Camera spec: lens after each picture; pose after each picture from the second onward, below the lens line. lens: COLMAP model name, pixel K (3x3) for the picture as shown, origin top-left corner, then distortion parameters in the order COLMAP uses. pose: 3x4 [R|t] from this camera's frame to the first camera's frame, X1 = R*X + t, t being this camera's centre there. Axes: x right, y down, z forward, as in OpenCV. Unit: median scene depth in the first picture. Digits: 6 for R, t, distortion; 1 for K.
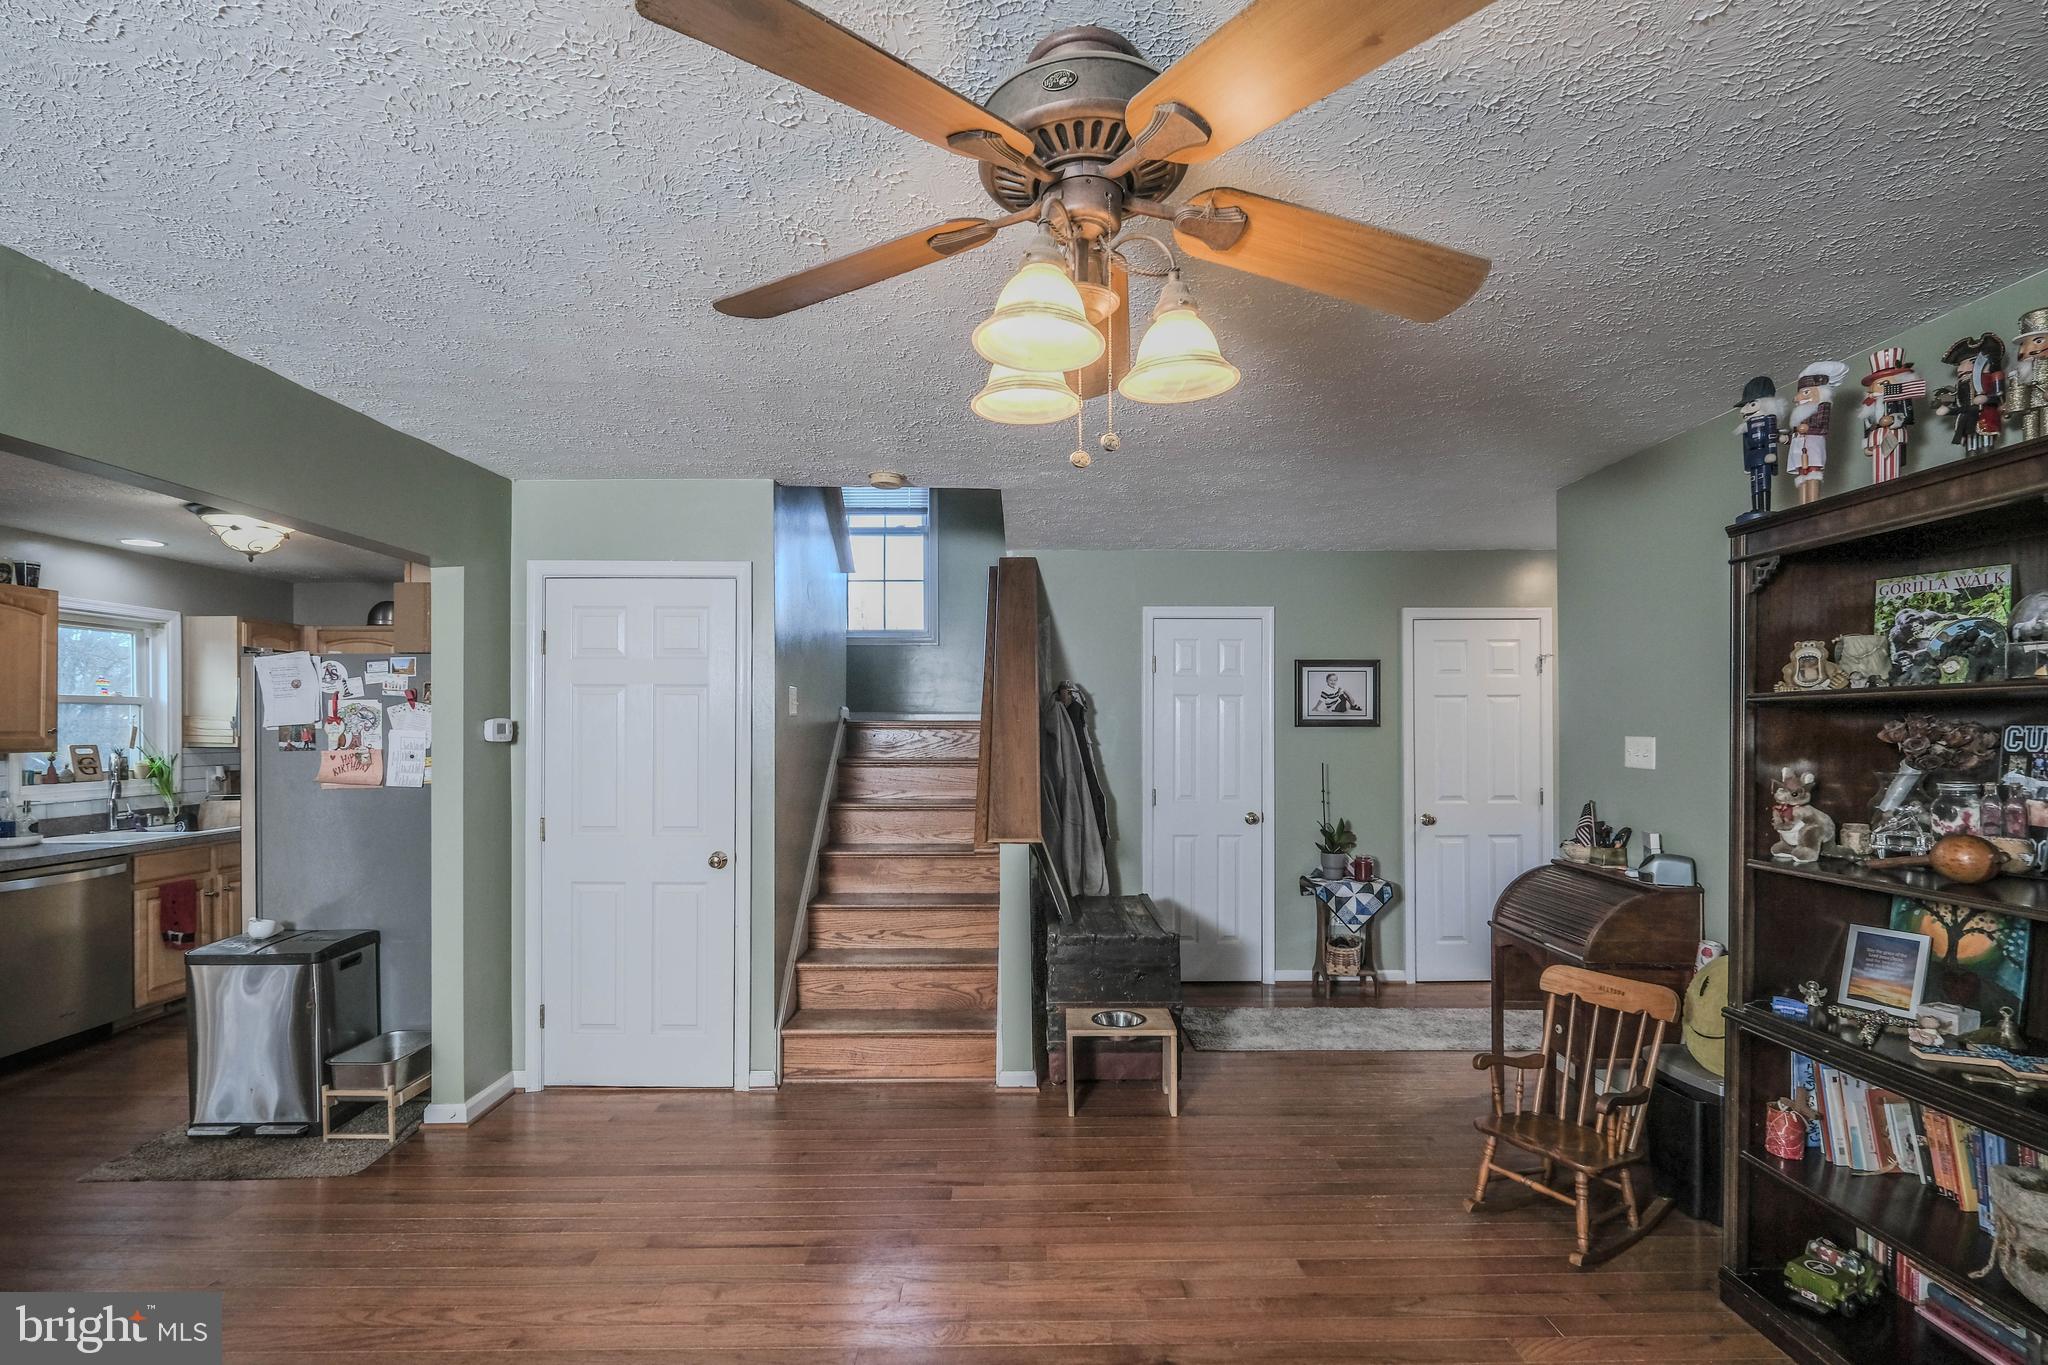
lens RADIAL K [[917.2, 0, 1017.8], [0, 917.2, 724.3], [0, 0, 1]] dist [-0.005860, -0.001074]
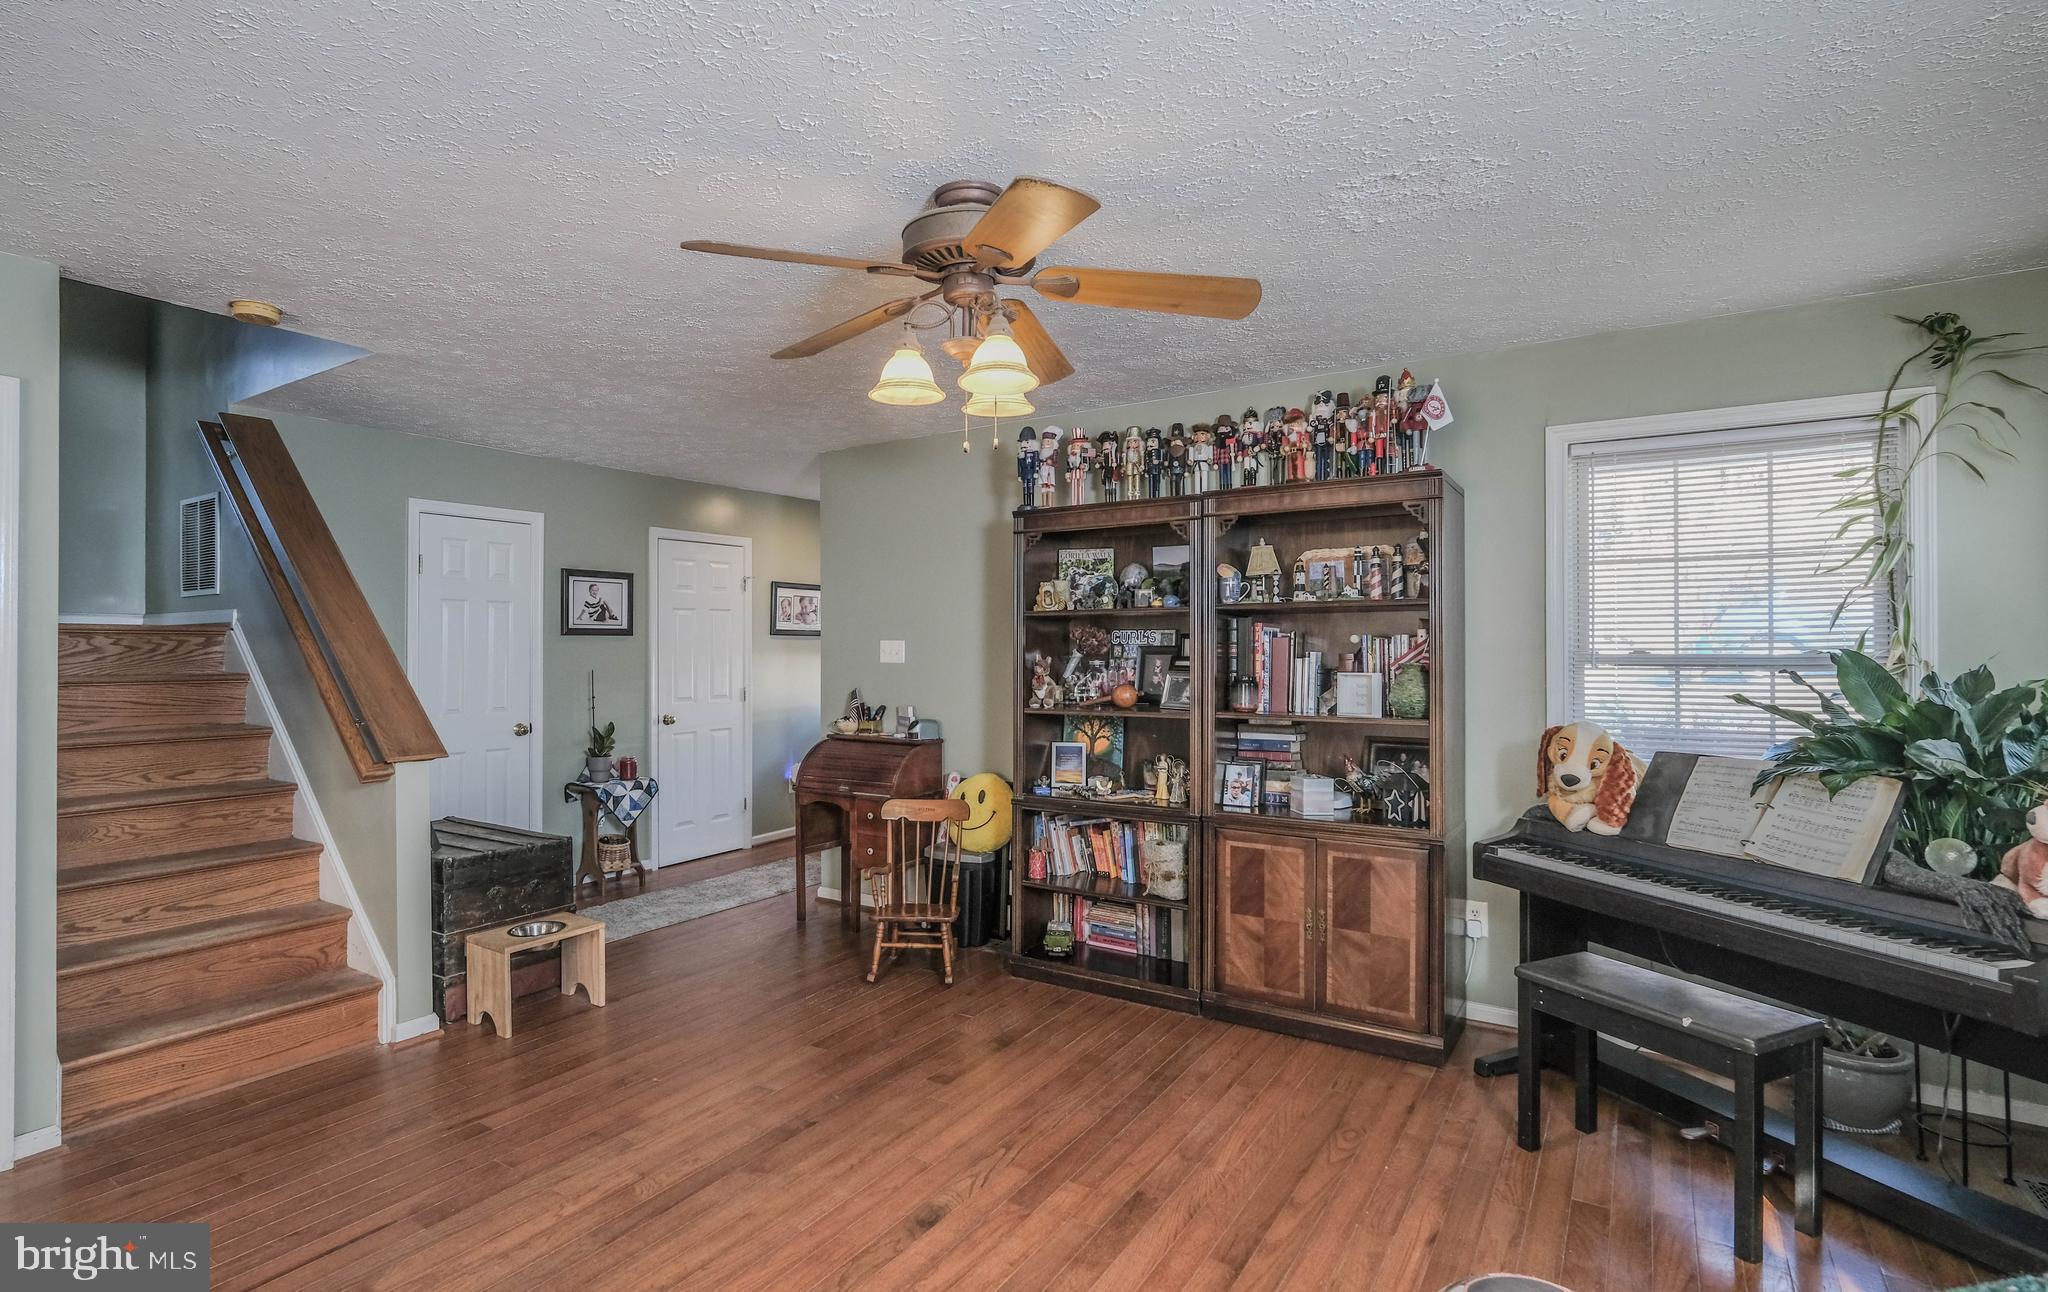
lens RADIAL K [[1032.9, 0, 942.3], [0, 1032.9, 637.3], [0, 0, 1]] dist [-0.002131, -0.000948]
pose [[0.576056, 0.005546, 0.817391, -0.515152], [-0.000440, 0.999979, -0.006475, 0.016502], [-0.817410, 0.003370, 0.576046, 0.009669]]
